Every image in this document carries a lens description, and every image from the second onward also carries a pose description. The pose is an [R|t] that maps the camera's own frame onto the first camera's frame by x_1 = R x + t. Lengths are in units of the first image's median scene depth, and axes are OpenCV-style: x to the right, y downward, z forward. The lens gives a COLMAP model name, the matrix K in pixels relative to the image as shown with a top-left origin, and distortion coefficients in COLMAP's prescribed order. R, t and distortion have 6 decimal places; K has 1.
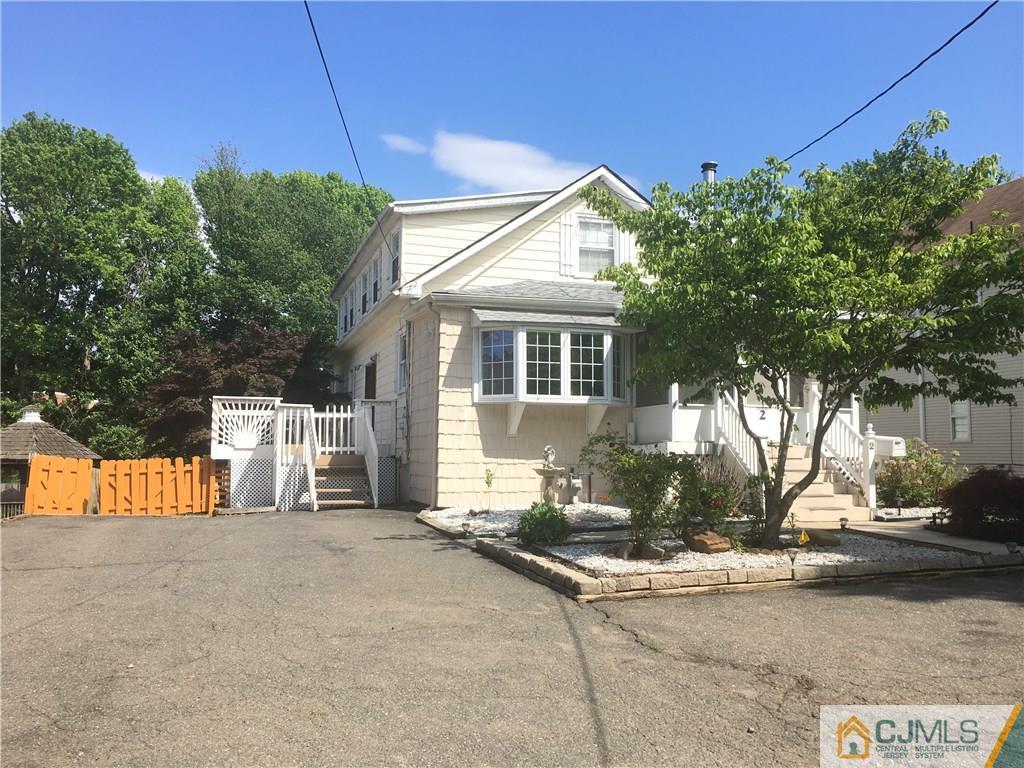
lens RADIAL K [[880.1, 0, 514.2], [0, 880.1, 386.2], [0, 0, 1]] dist [0.046136, -0.009429]
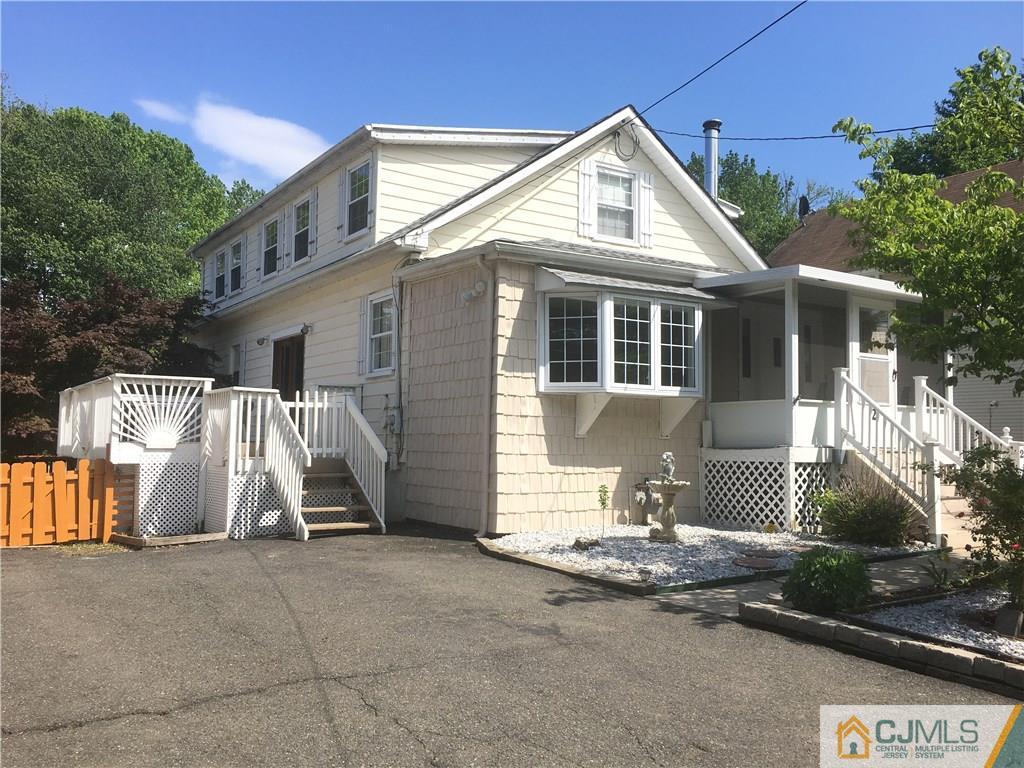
lens RADIAL K [[880.1, 0, 510.7], [0, 880.1, 384.0], [0, 0, 1]] dist [0.046136, -0.009429]
pose [[0.963421, 0.023674, 0.266945, -0.264706], [-0.026758, 0.999611, 0.007922, 0.006429], [-0.266654, -0.014776, 0.963679, 0.280966]]
